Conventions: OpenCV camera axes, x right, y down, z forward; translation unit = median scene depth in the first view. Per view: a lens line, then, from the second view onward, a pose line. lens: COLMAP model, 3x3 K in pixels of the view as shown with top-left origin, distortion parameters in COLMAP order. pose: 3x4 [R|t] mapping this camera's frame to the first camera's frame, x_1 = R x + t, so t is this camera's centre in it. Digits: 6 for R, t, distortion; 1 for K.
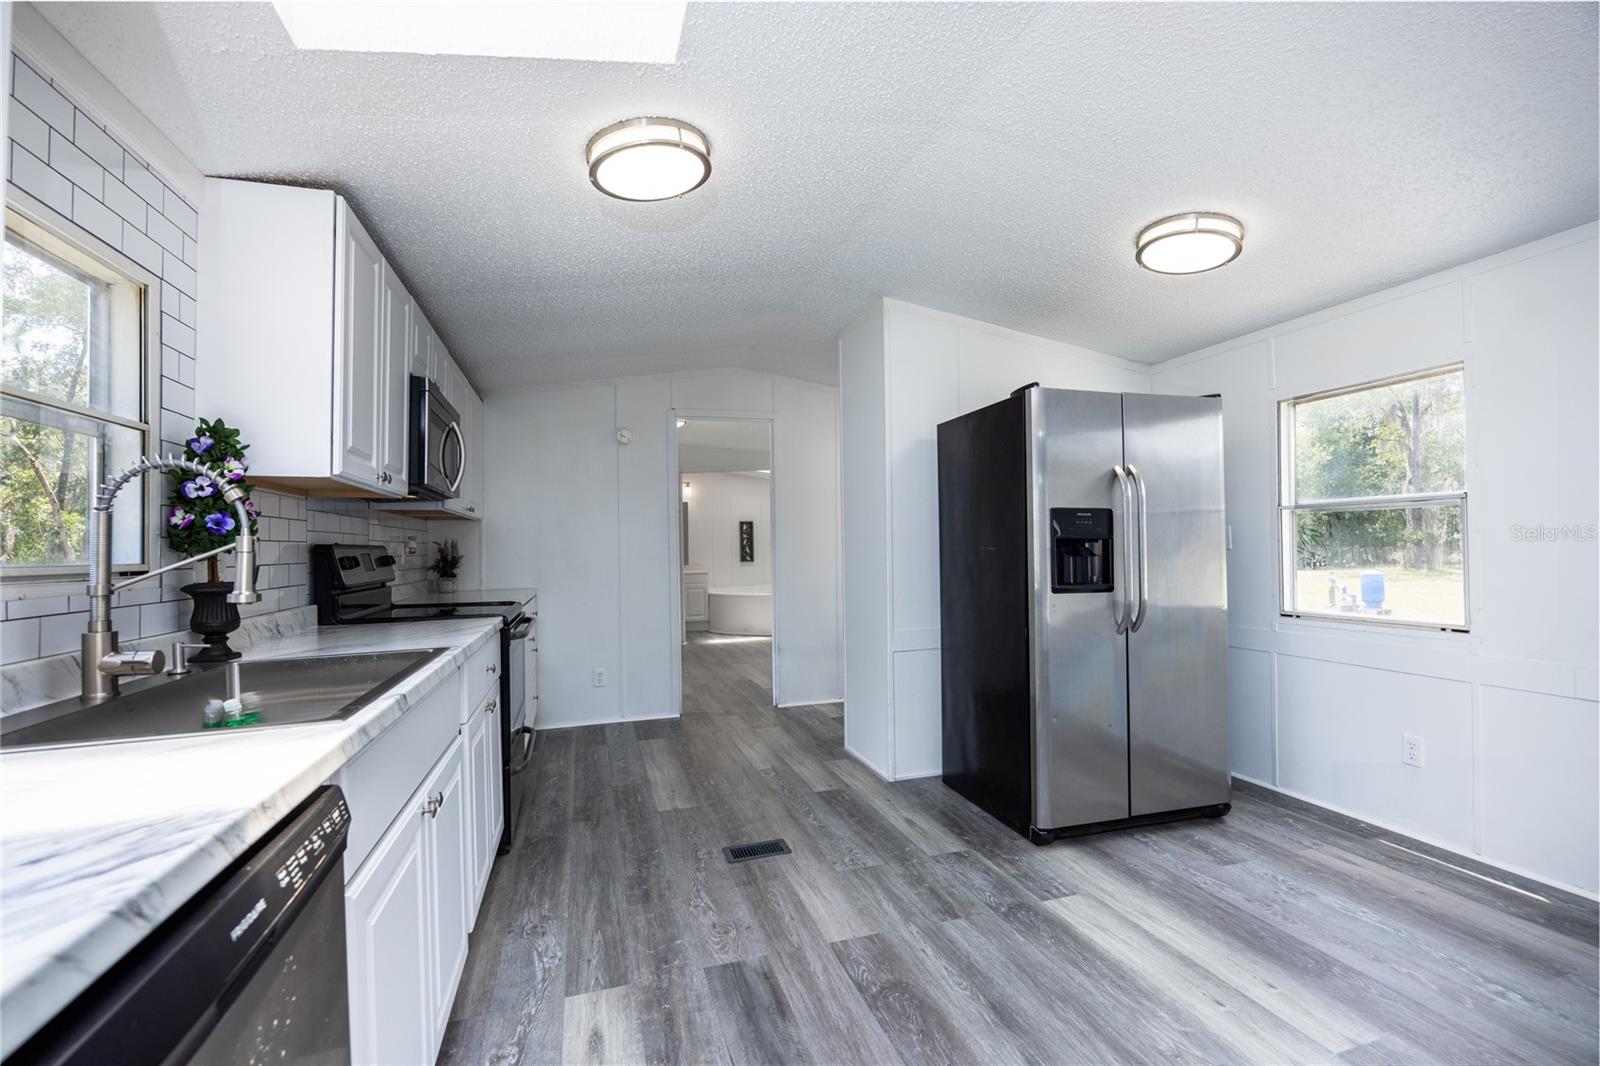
lens RADIAL K [[708.7, 0, 807.6], [0, 708.7, 533.6], [0, 0, 1]] dist [-0.007771, -0.000006]
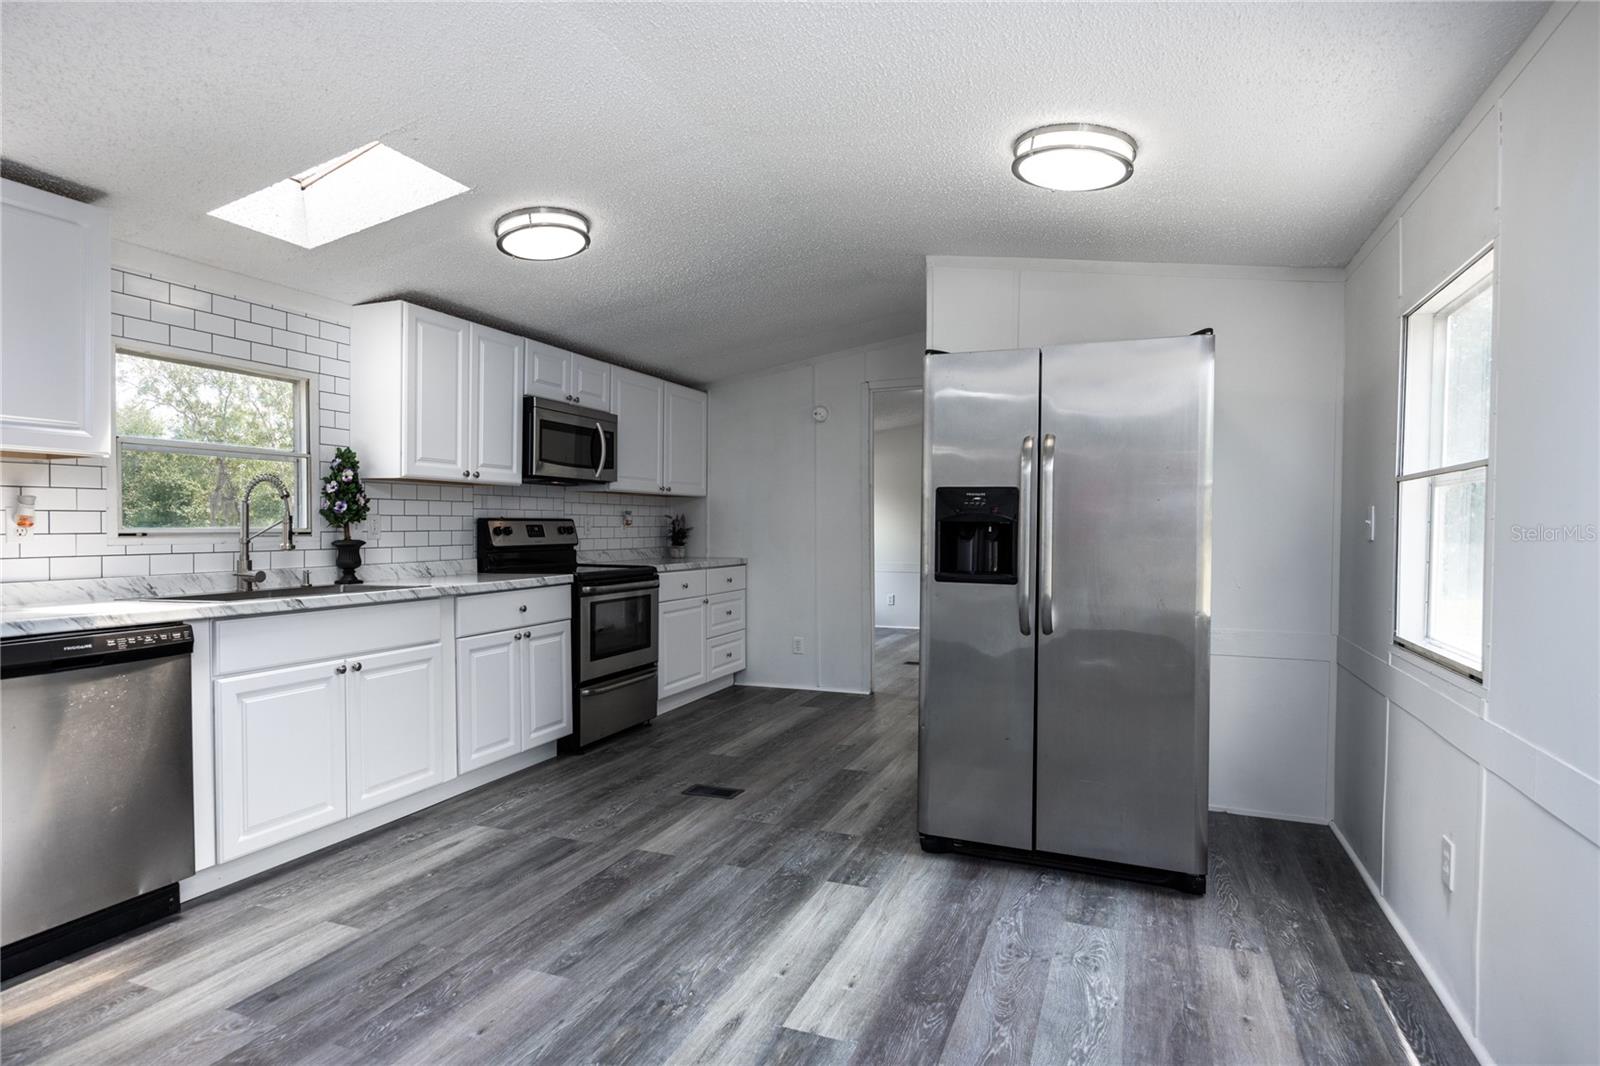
lens RADIAL K [[856.2, 0, 800.0], [0, 856.2, 533.0], [0, 0, 1]] dist [-0.000201, 0.000508]
pose [[0.772788, 0.023725, -0.634221, 0.936603], [-0.001501, 0.999367, 0.035555, -0.017486], [0.634662, -0.026524, 0.772334, 0.038405]]
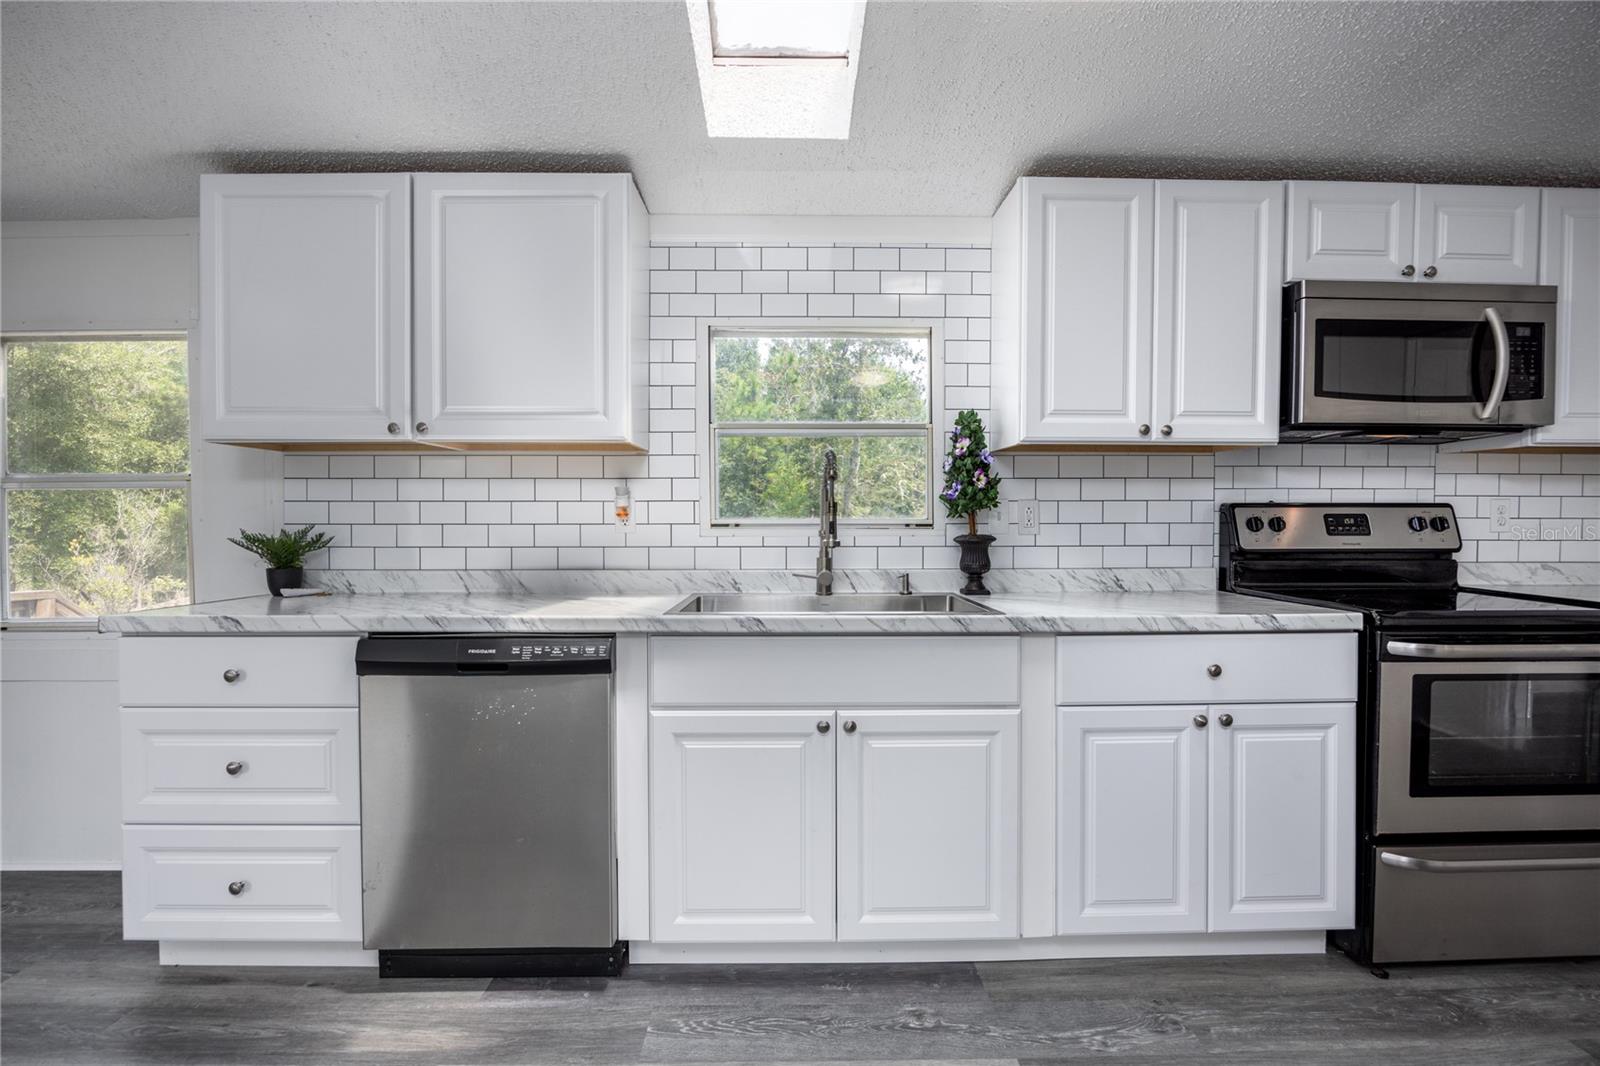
lens RADIAL K [[725.4, 0, 800.7], [0, 725.4, 529.5], [0, 0, 1]] dist [-0.012456, 0.000472]
pose [[-0.281106, 0.035450, -0.959022, 0.361591], [0.024696, 0.999254, 0.029699, 0.007657], [0.959359, -0.015335, -0.281772, 0.713905]]
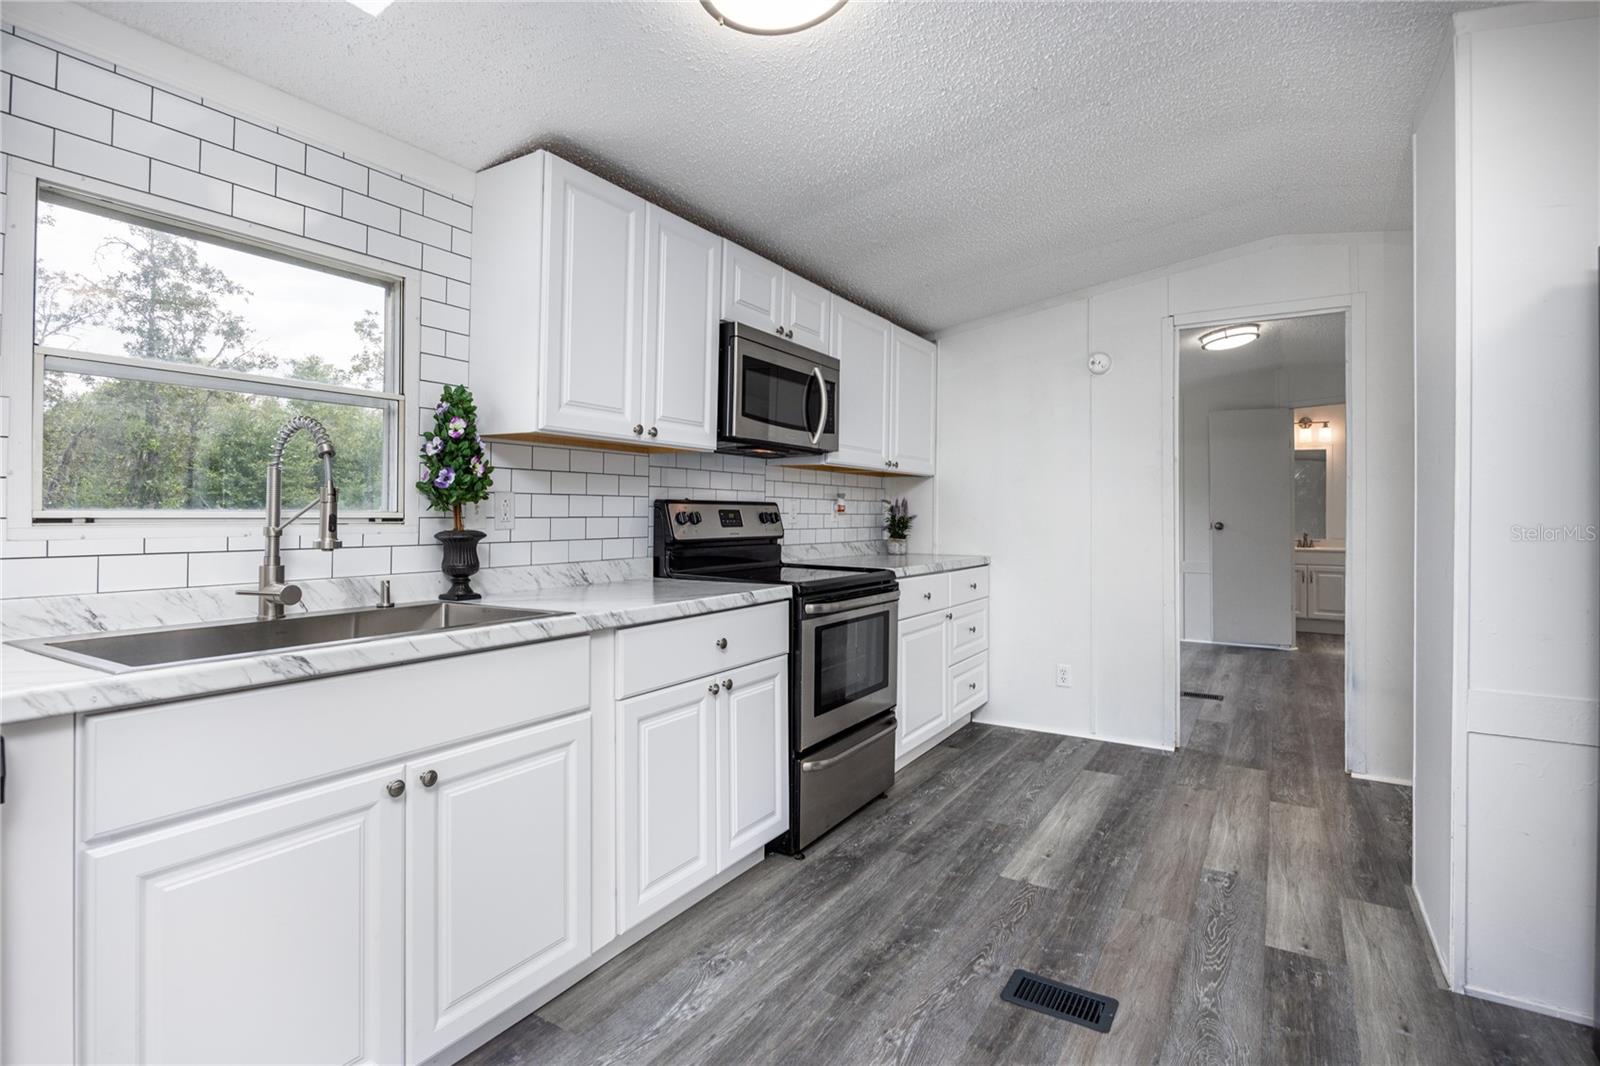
lens RADIAL K [[774.0, 0, 797.5], [0, 774.0, 504.4], [0, 0, 1]] dist [-0.005123, -0.000860]
pose [[0.646379, 0.012951, -0.762907, 0.302745], [-0.003155, 0.999893, 0.014301, 0.005336], [0.763010, -0.006837, 0.646350, 0.407926]]
